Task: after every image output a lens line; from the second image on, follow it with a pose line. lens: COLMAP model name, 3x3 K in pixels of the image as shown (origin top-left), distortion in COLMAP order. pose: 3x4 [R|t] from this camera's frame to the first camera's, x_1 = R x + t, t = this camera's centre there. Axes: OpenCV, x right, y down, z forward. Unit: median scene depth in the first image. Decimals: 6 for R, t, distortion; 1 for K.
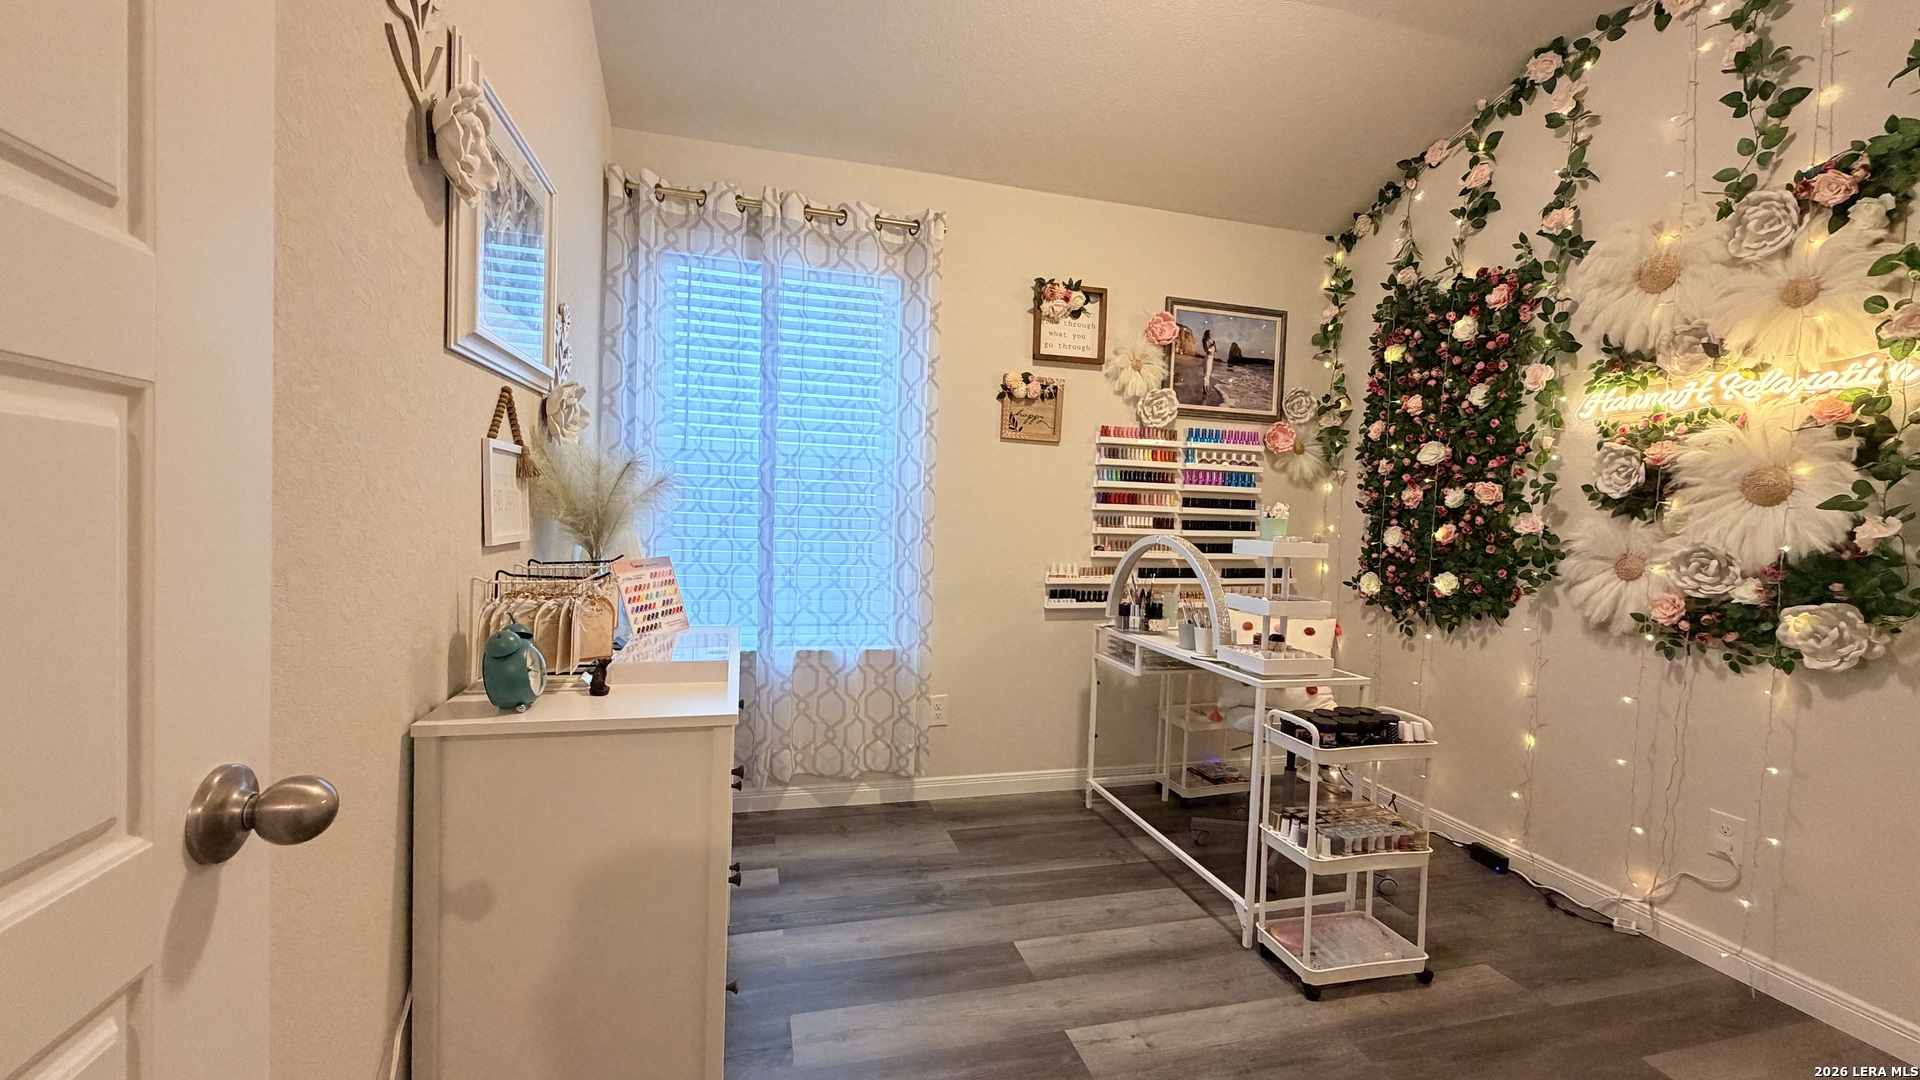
lens RADIAL K [[767.2, 0, 956.8], [0, 767.2, 543.5], [0, 0, 1]] dist [0.001854, -0.000201]
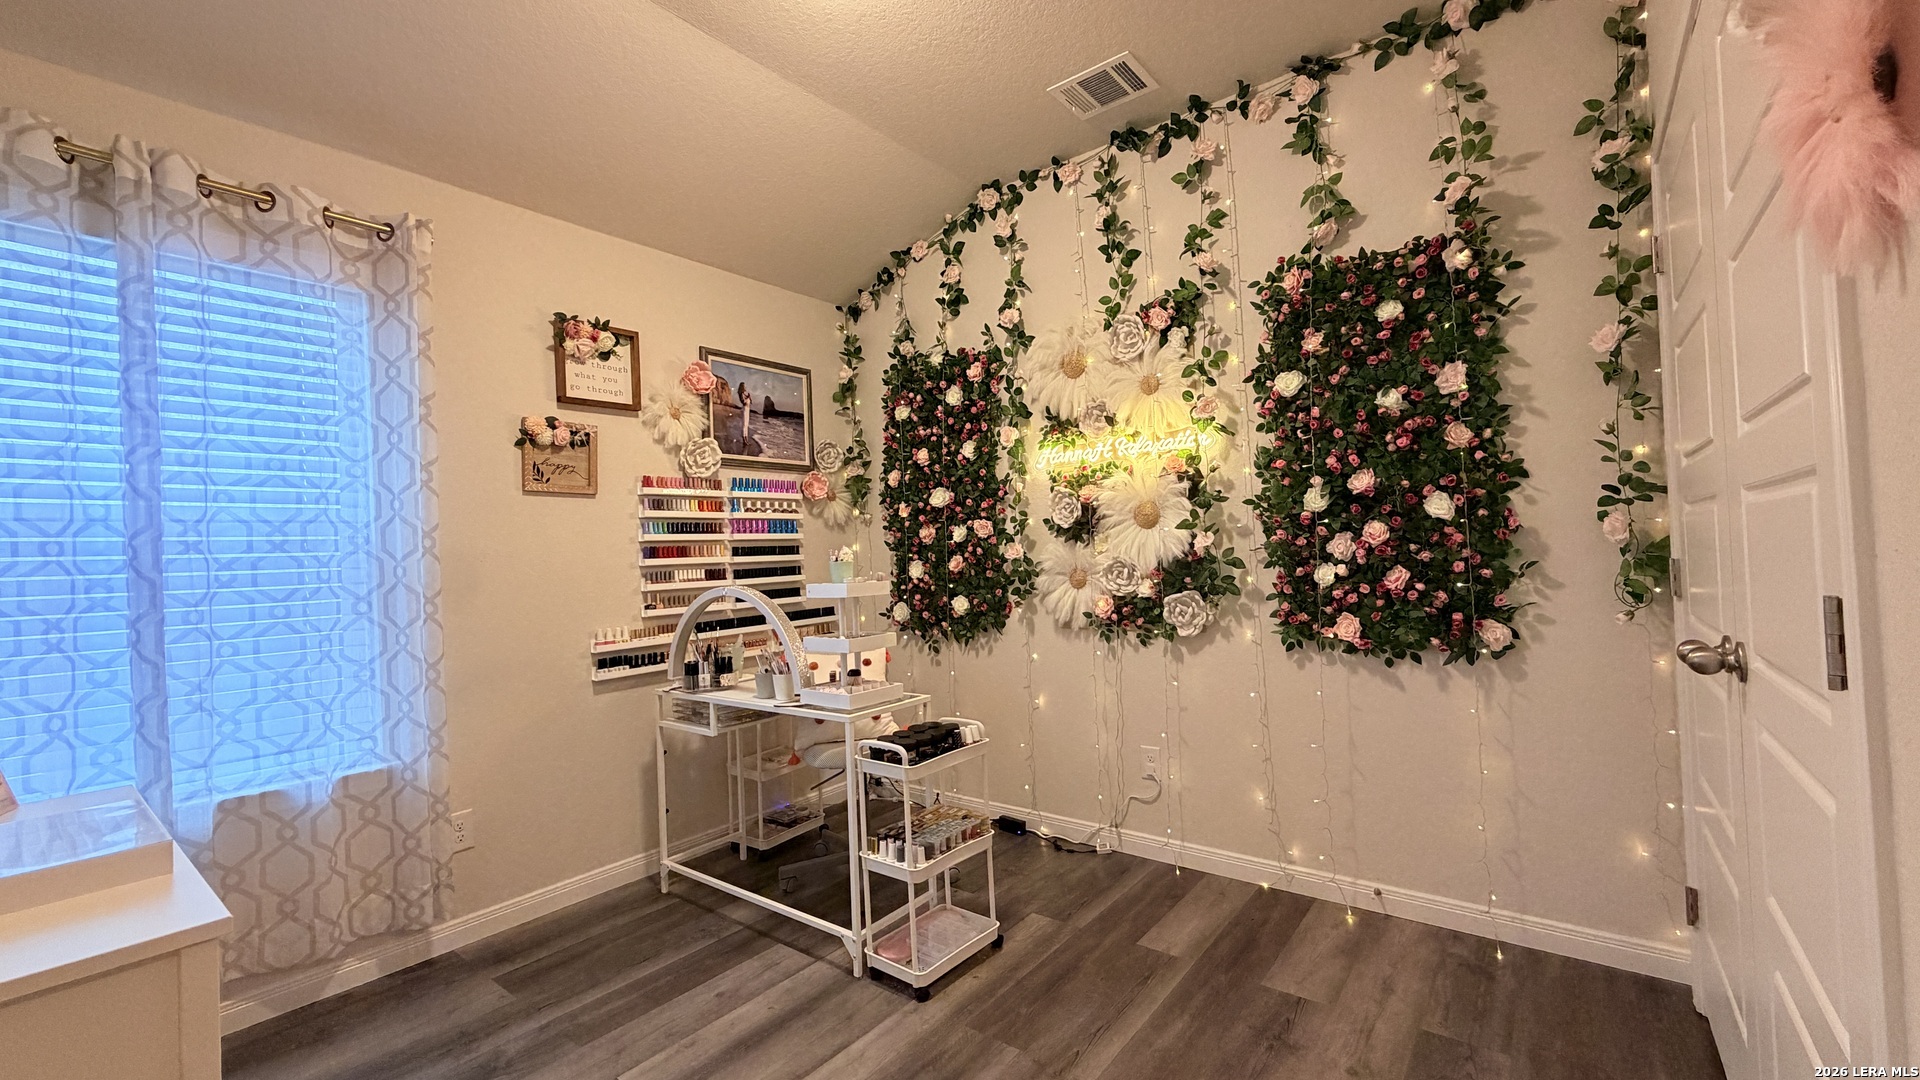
lens RADIAL K [[767.2, 0, 956.8], [0, 767.2, 543.5], [0, 0, 1]] dist [0.001854, -0.000201]
pose [[0.805024, -0.058782, 0.590322, -0.070501], [0.094785, 0.995040, -0.030177, -0.008249], [-0.585621, 0.080246, 0.806603, 0.032201]]
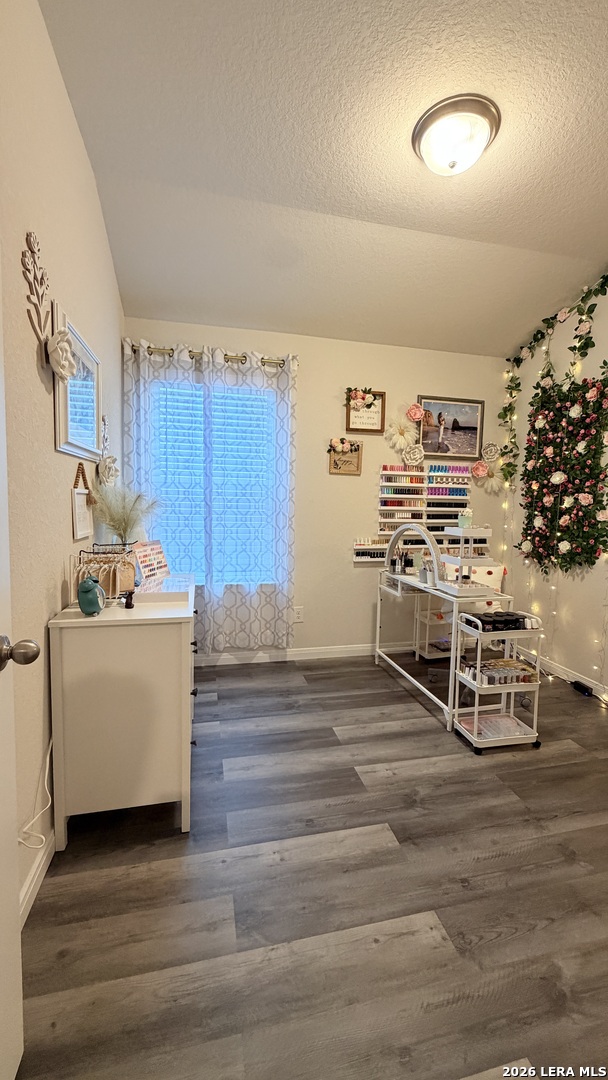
lens RADIAL K [[431.5, 0, 304.0], [0, 431.5, 540.0], [0, 0, 1]] dist [0.001854, -0.000201]
pose [[0.999281, -0.011237, -0.036213, 0.035181], [0.012783, 0.999005, 0.042730, -0.019492], [0.035697, -0.043162, 0.998430, -0.092052]]
